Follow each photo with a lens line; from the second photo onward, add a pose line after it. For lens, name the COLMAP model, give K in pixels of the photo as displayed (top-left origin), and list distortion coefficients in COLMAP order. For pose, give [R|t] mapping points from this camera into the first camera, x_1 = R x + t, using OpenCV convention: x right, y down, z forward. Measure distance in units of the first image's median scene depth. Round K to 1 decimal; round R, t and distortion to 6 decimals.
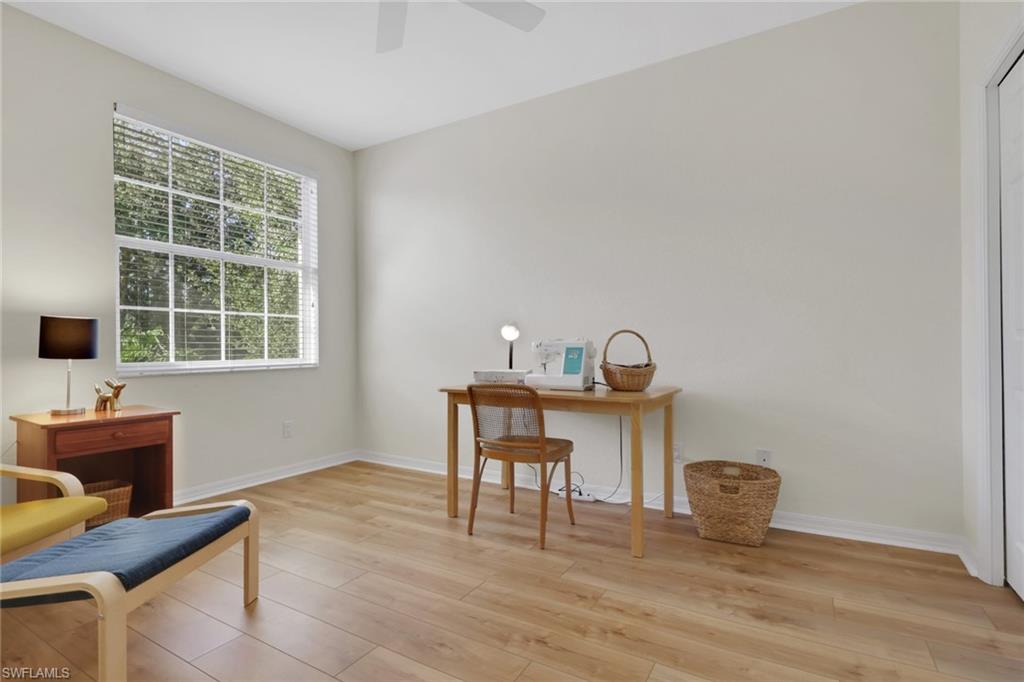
lens RADIAL K [[490.7, 0, 522.5], [0, 490.7, 342.0], [0, 0, 1]] dist [-0.001090, 0.000022]
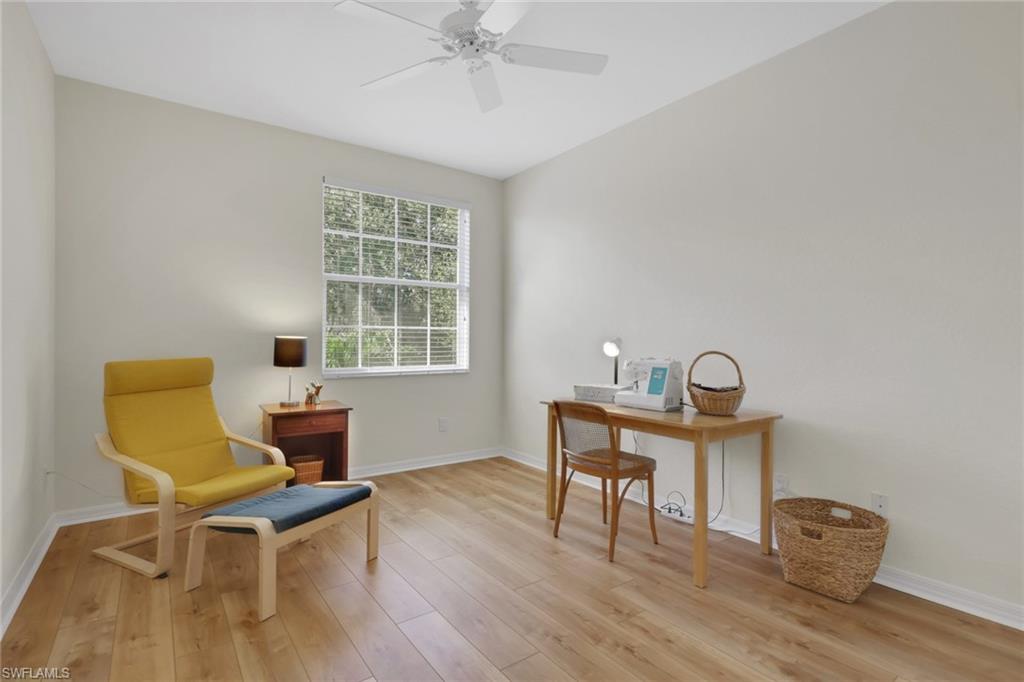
lens RADIAL K [[500.8, 0, 511.4], [0, 500.8, 336.5], [0, 0, 1]] dist [-0.001198, 0.000217]
pose [[0.911945, 0.000334, -0.410312, 0.253992], [-0.000990, 0.999999, -0.001385, -0.051393], [0.410311, 0.001669, 0.911944, -0.058859]]
